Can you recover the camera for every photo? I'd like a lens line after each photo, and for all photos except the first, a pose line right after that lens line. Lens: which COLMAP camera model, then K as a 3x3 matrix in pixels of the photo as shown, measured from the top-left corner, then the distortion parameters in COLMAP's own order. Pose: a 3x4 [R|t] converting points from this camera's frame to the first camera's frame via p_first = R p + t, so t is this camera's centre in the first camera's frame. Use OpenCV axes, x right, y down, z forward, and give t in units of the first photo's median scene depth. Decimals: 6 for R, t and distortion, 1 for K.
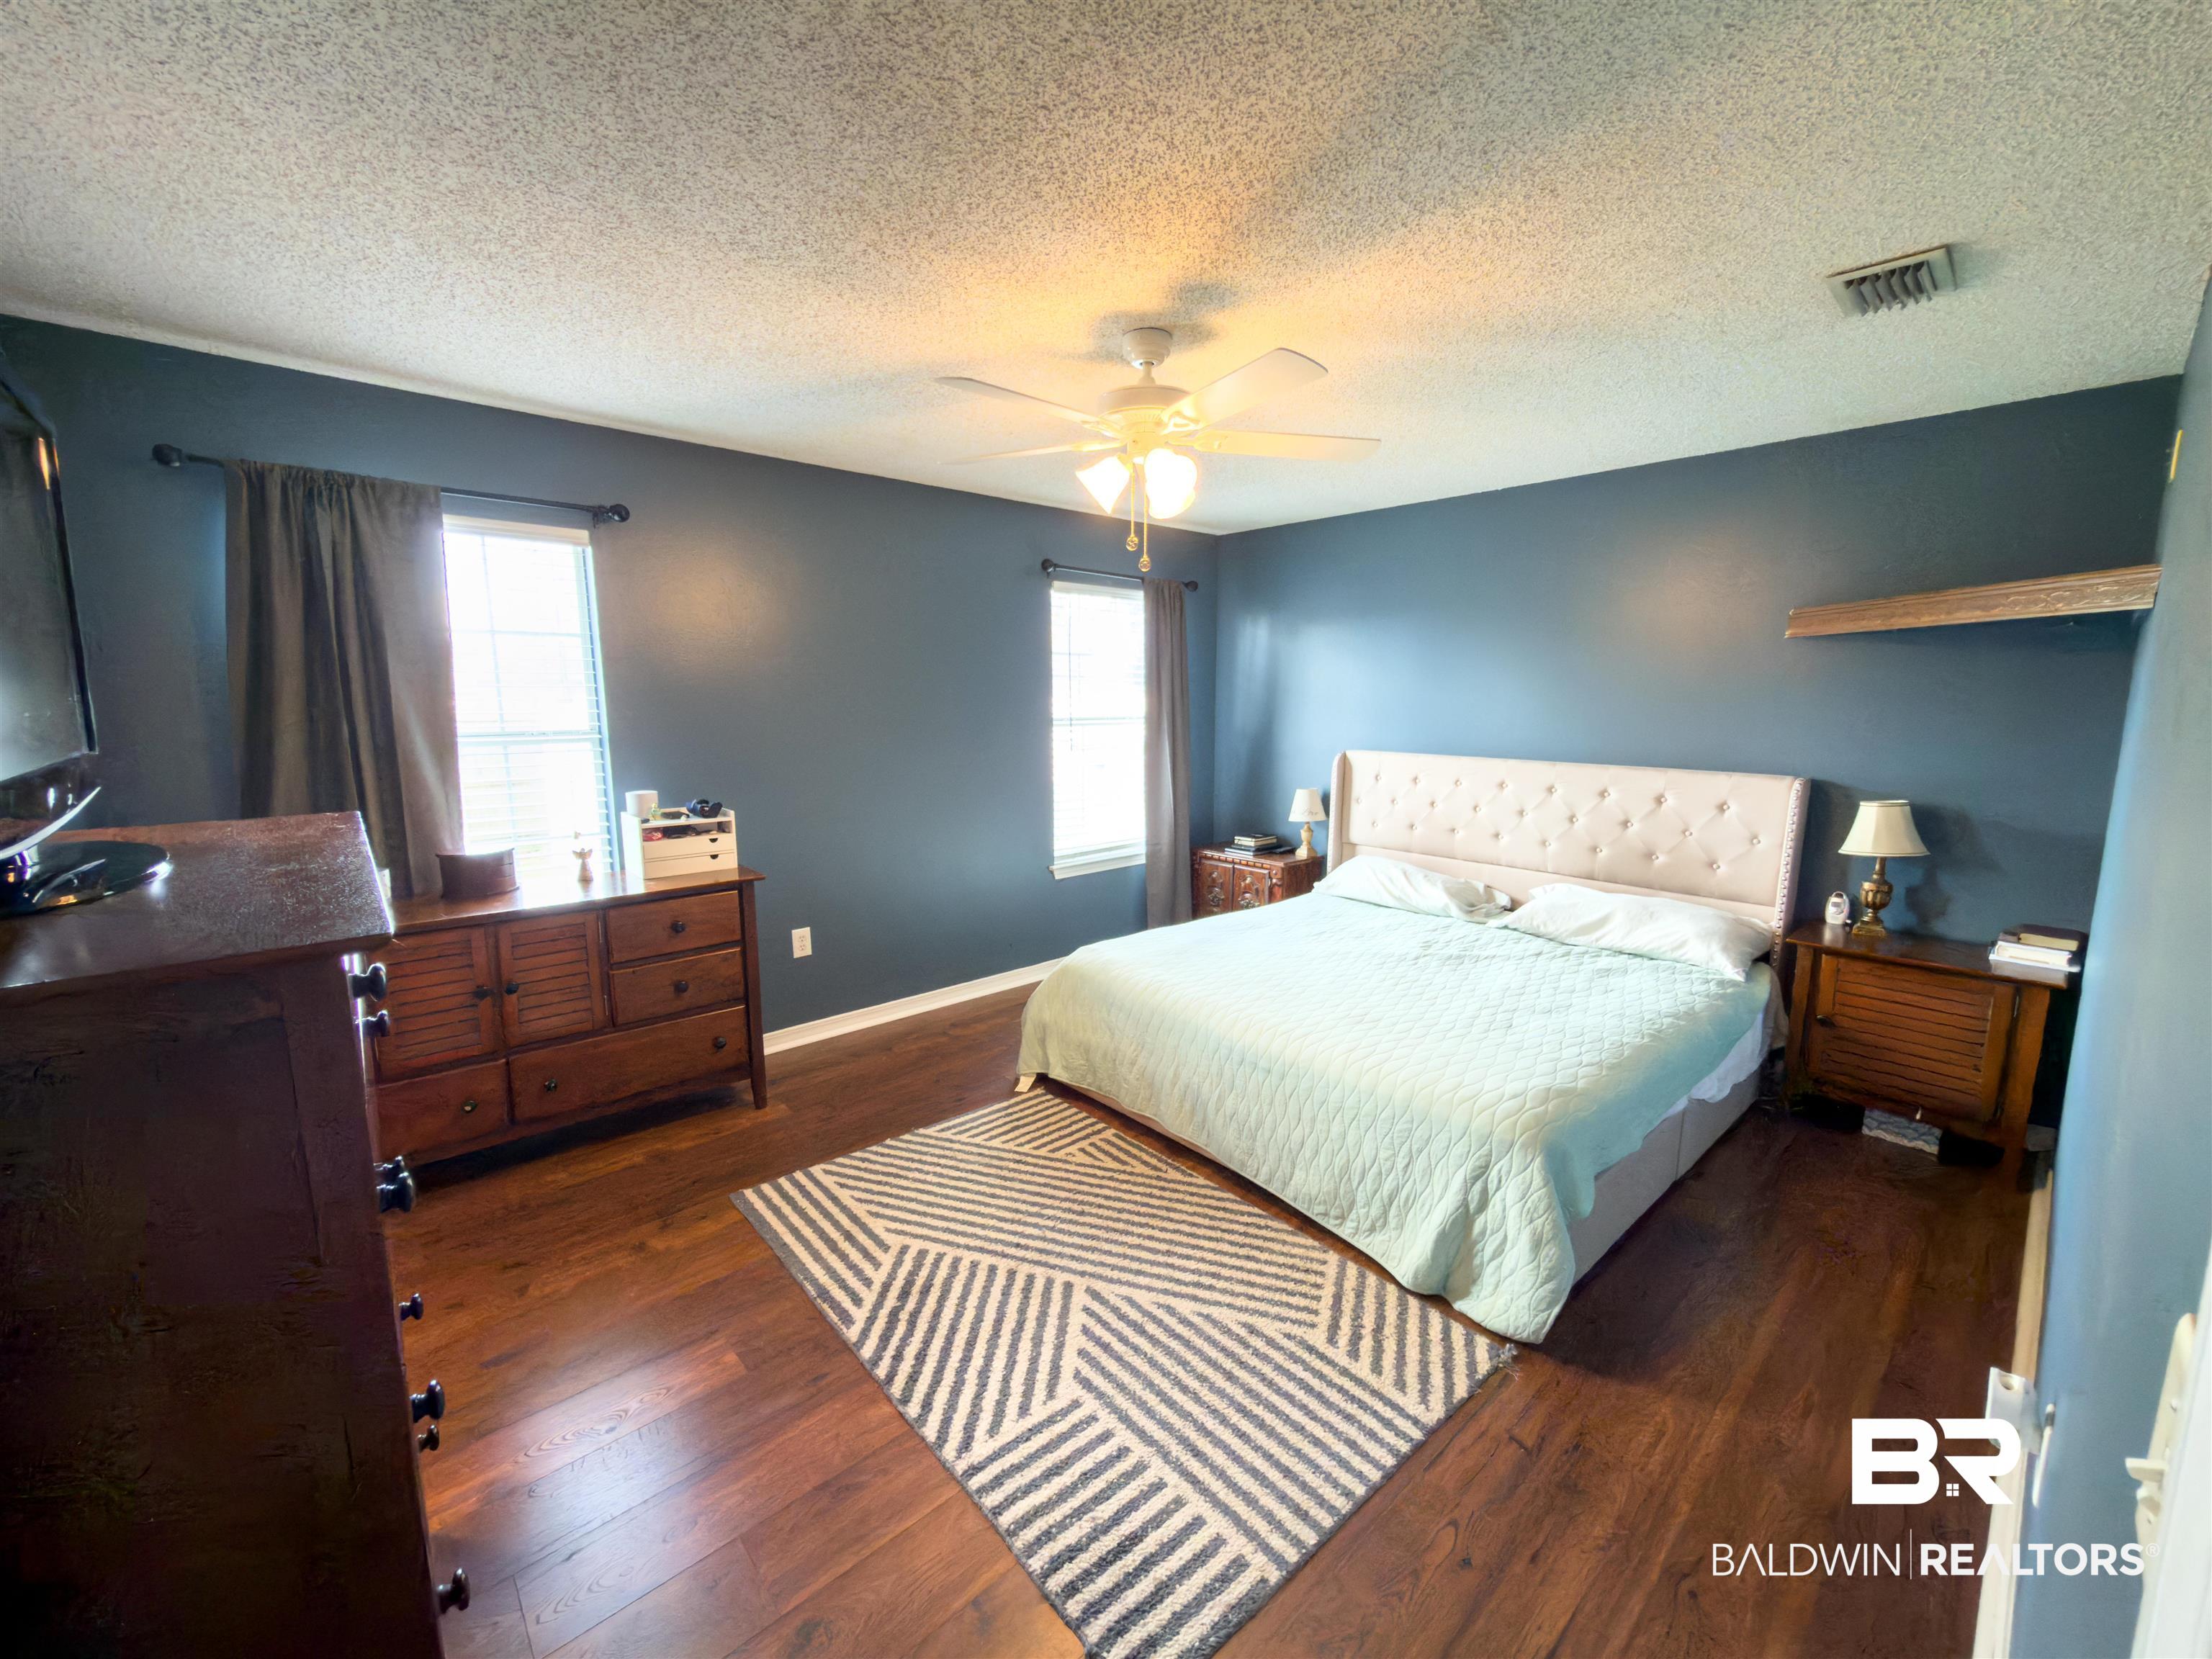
lens RADIAL K [[880.5, 0, 1104.5], [0, 880.5, 829.0], [0, 0, 1]] dist [0.001609, 0.000584]
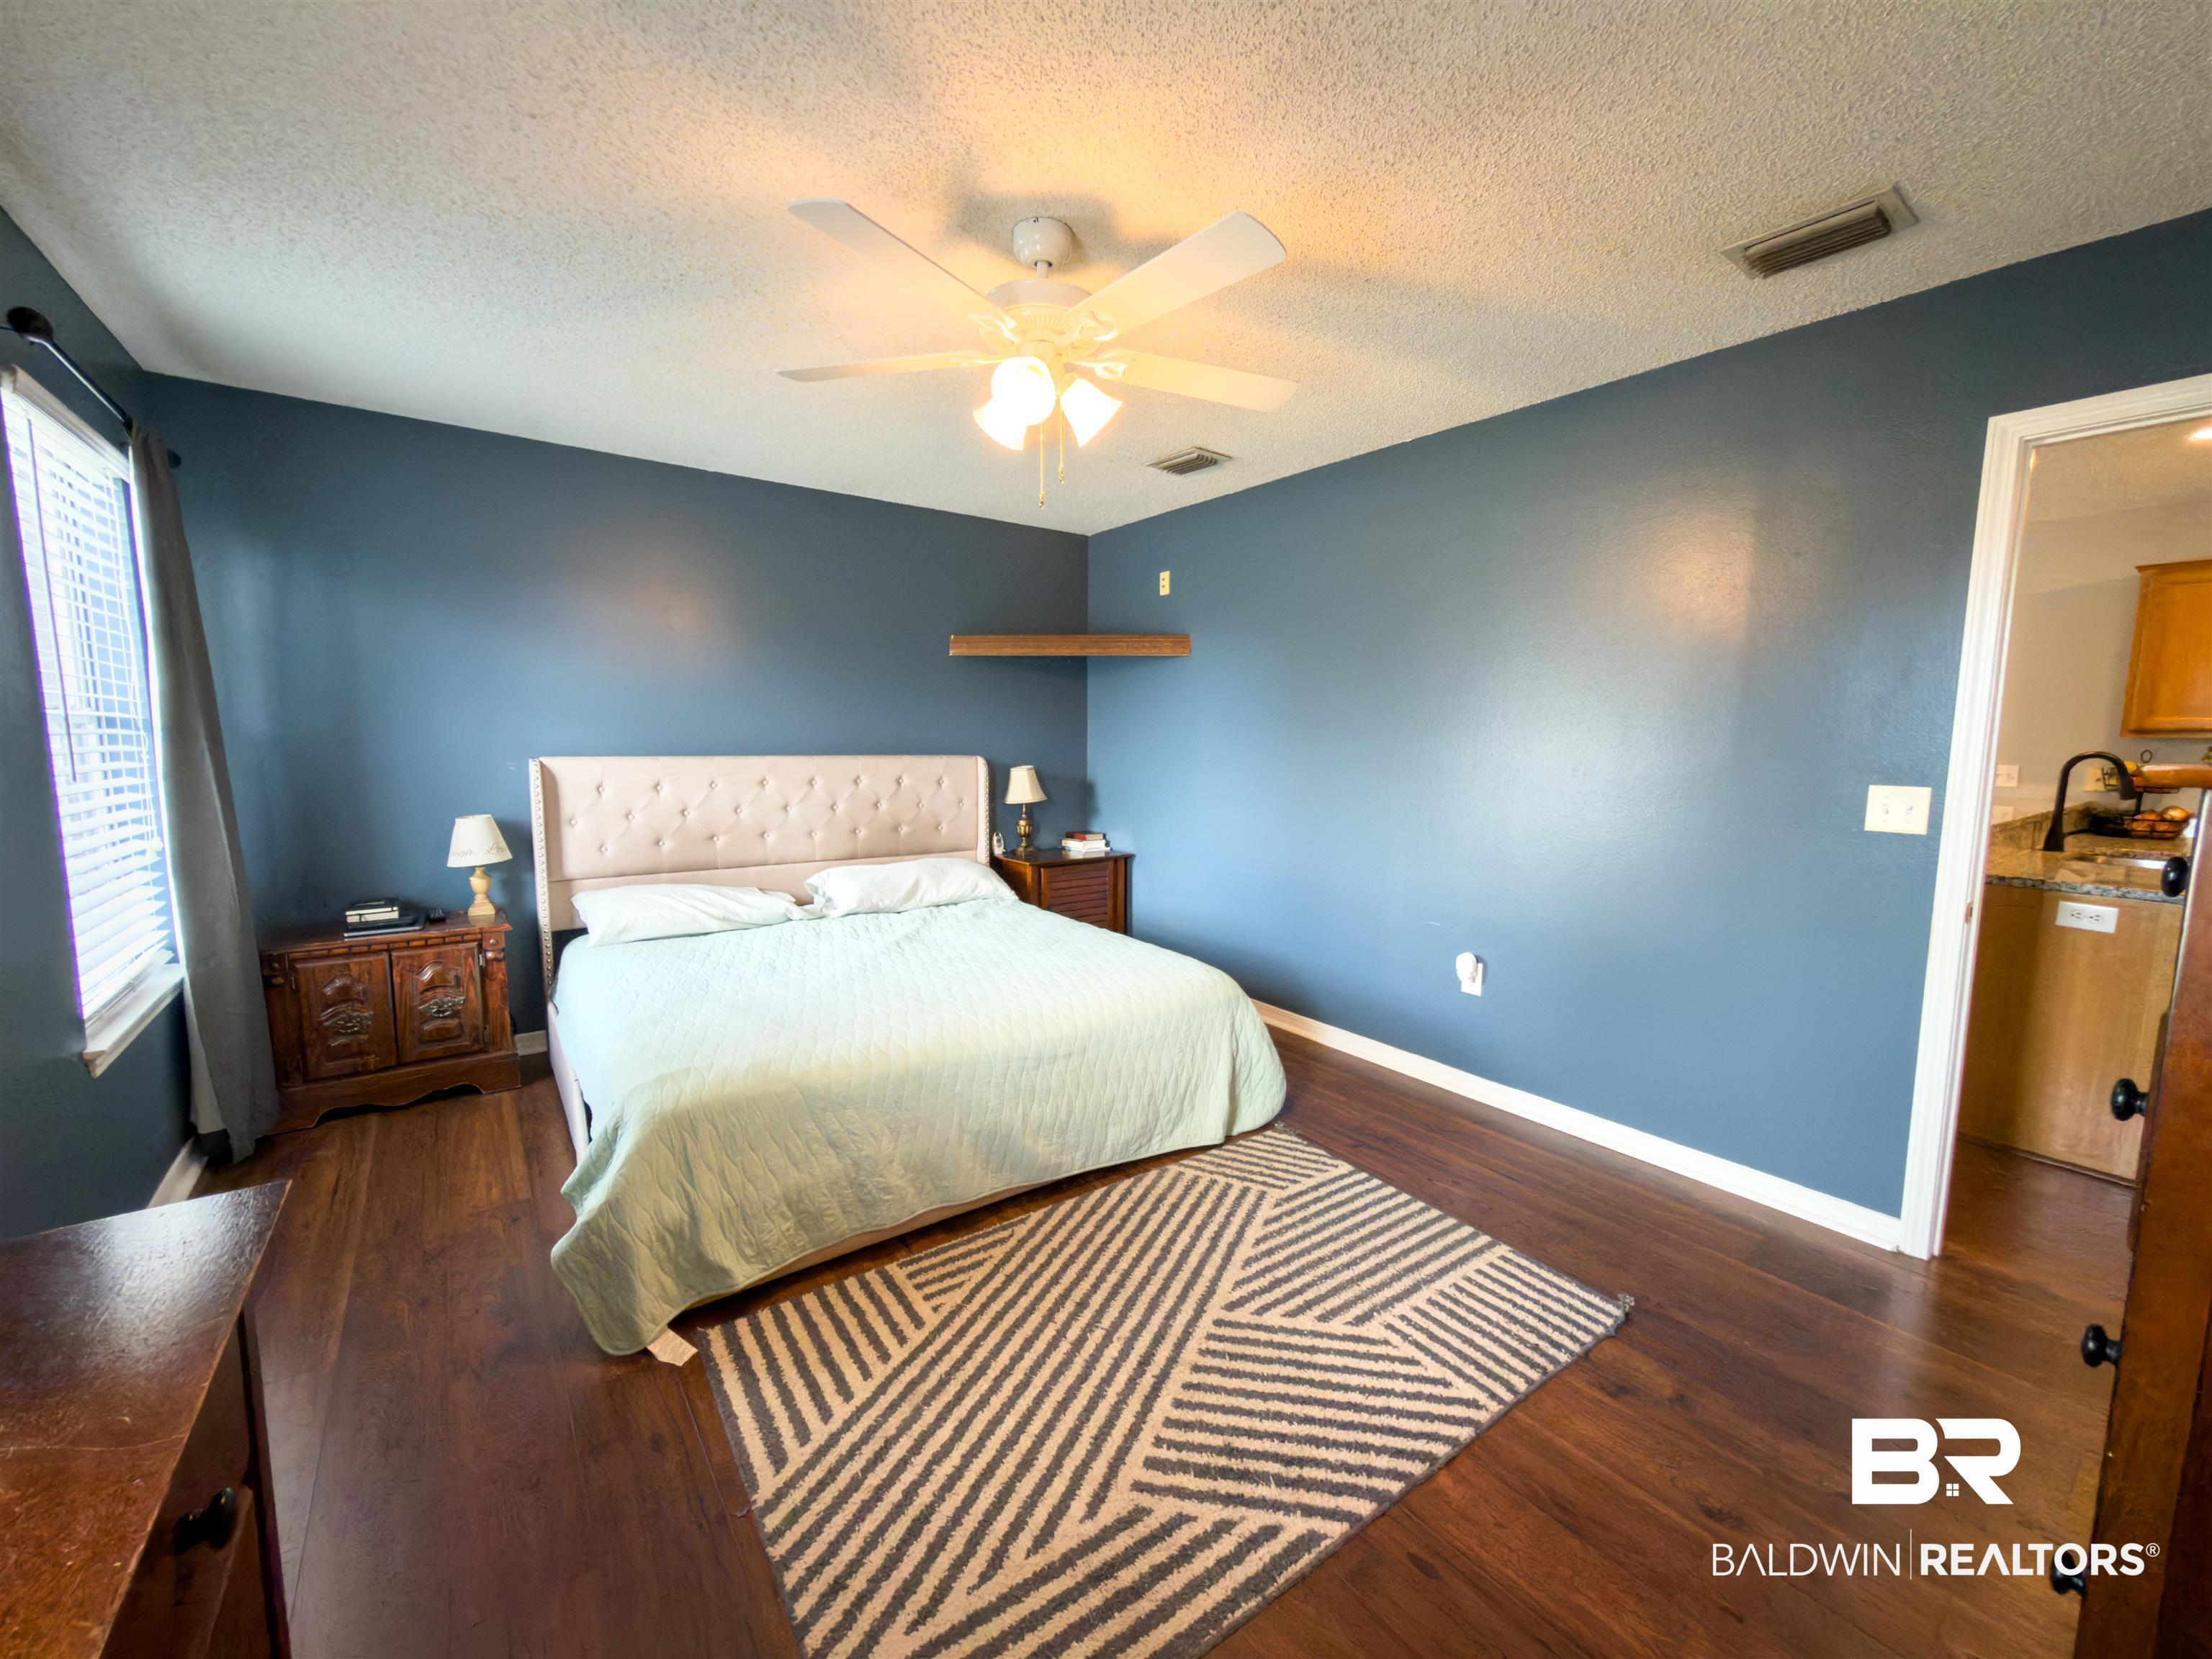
lens RADIAL K [[880.5, 0, 1112.7], [0, 880.5, 828.5], [0, 0, 1]] dist [0.001609, 0.000584]
pose [[0.094411, -0.109086, 0.989539, -0.739852], [0.139820, 0.985579, 0.095309, -0.058422], [-0.985666, 0.129359, 0.108302, 0.805675]]
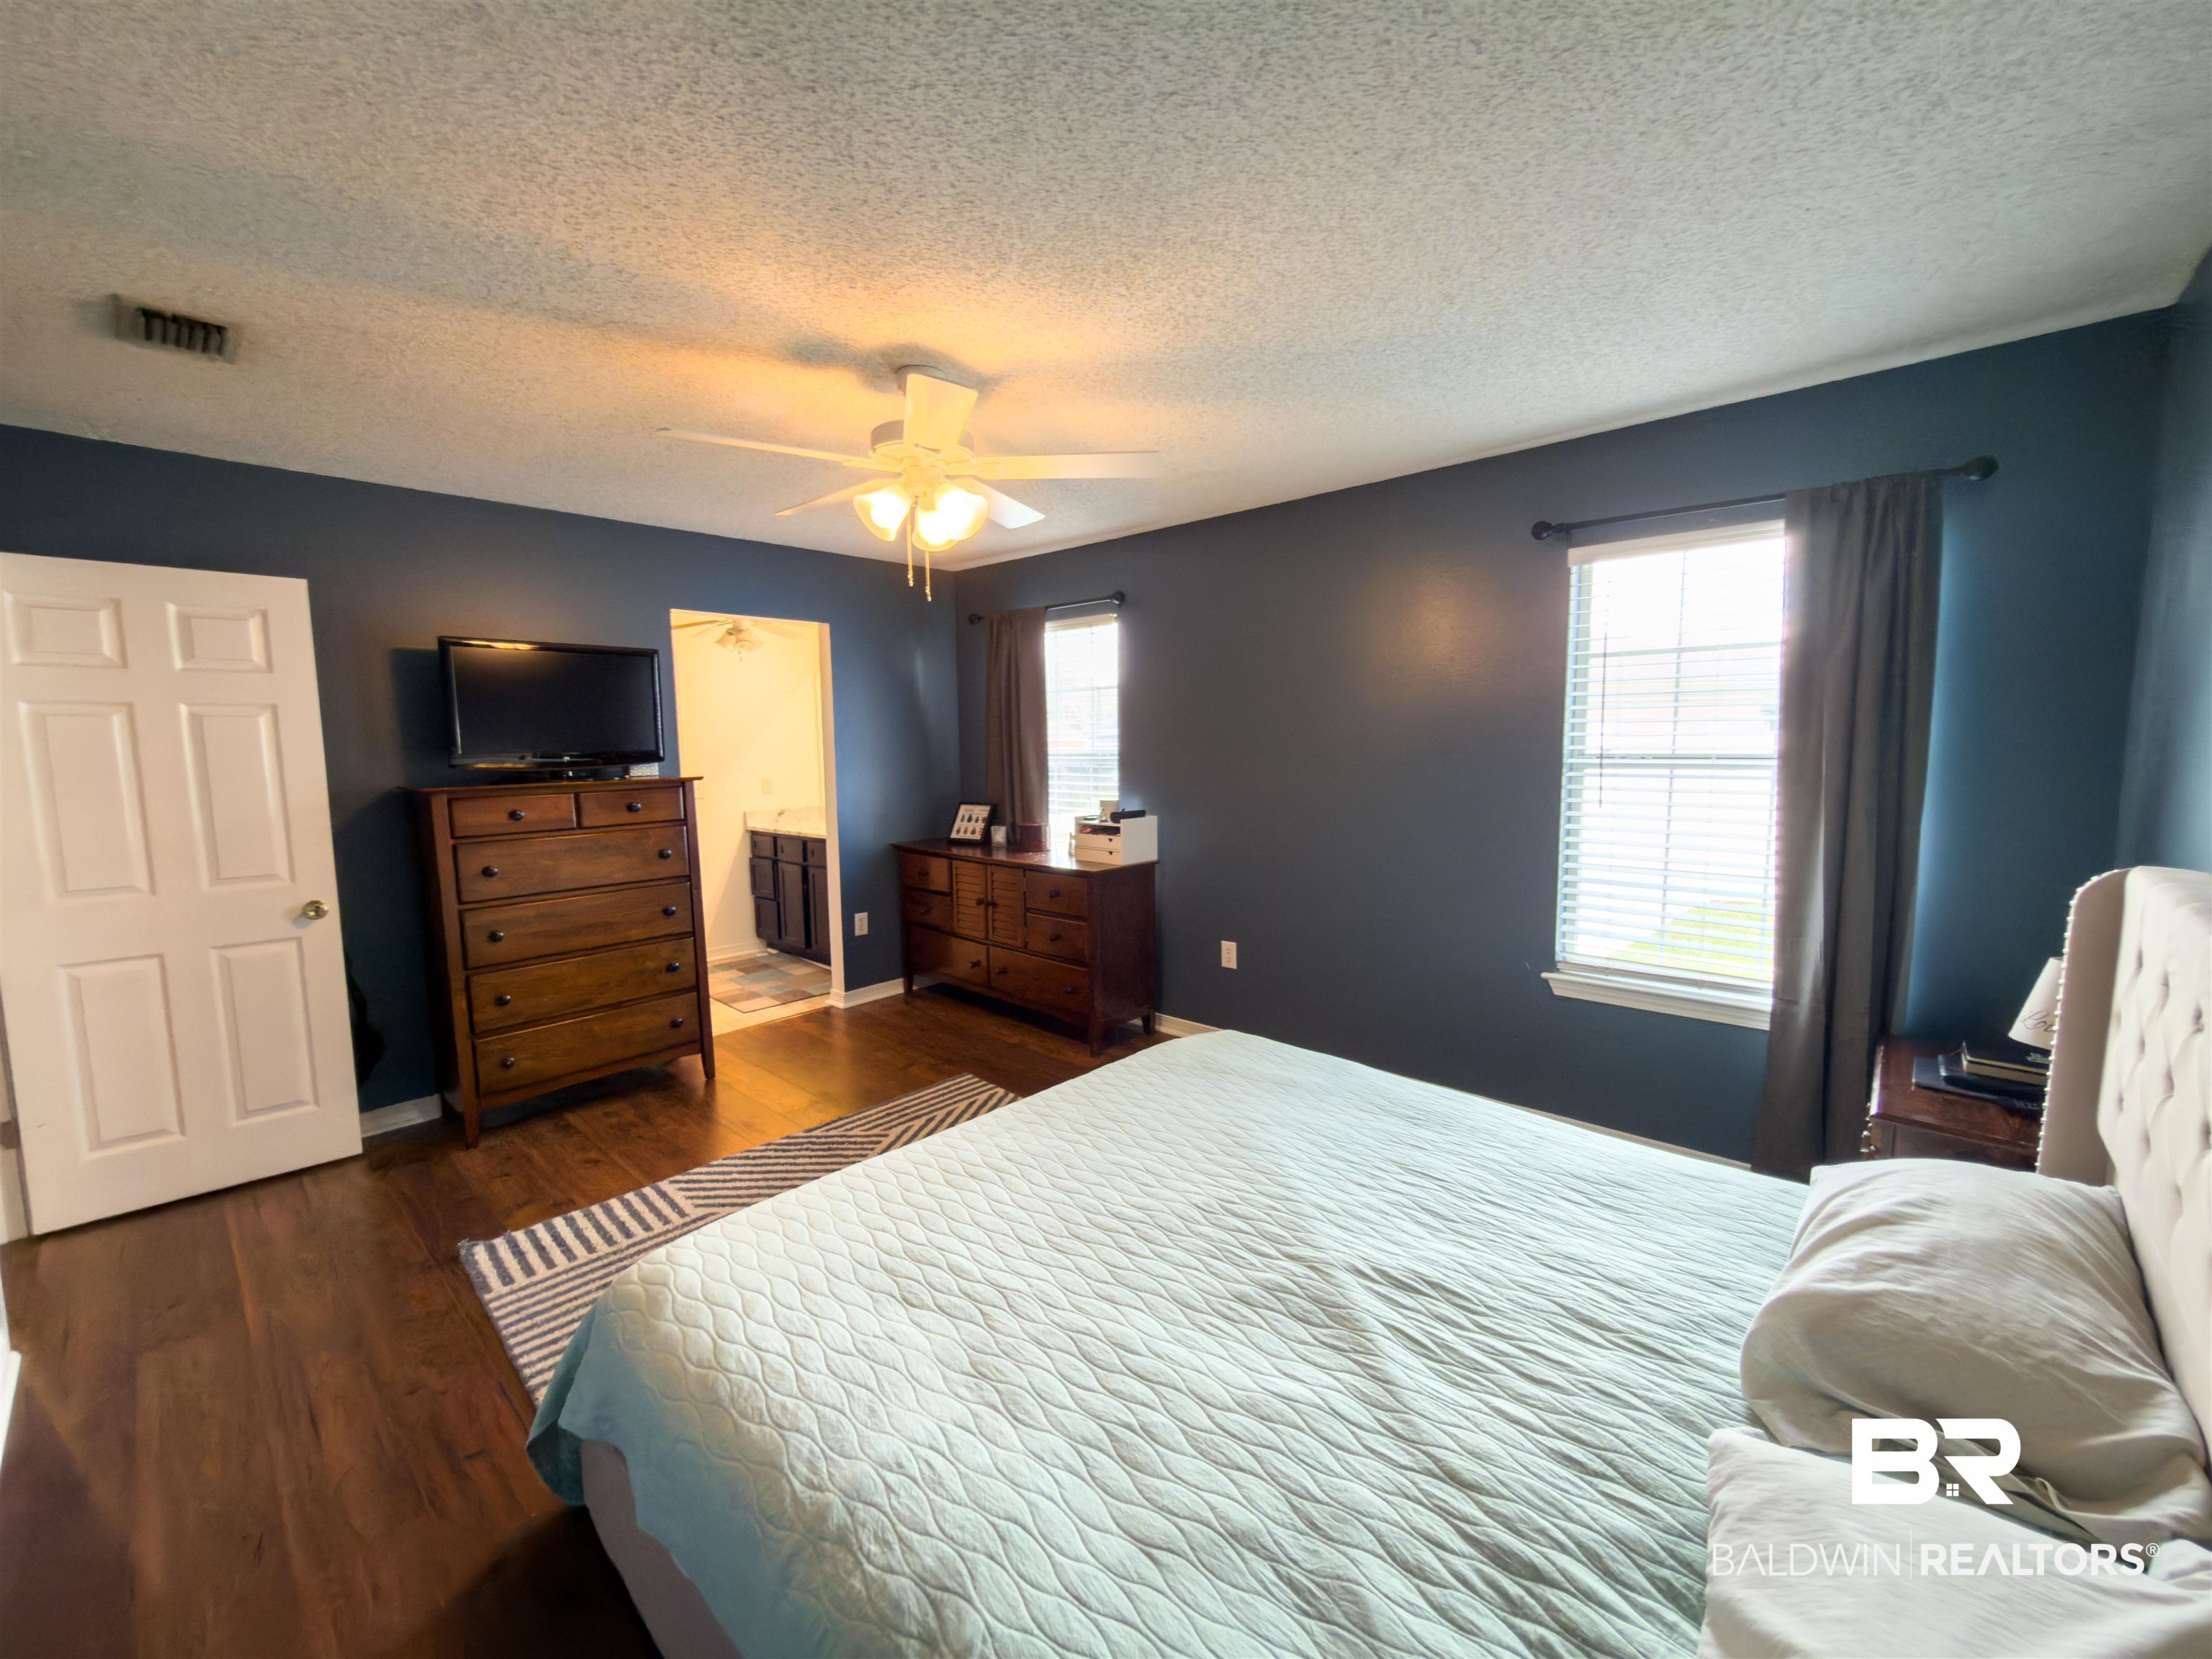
lens RADIAL K [[880.5, 0, 1102.2], [0, 880.5, 826.0], [0, 0, 1]] dist [0.001609, 0.000584]
pose [[0.093287, 0.096406, -0.990961, 0.989437], [-0.138922, 0.986825, 0.082926, -0.134430], [0.985900, 0.129930, 0.105451, 1.019579]]
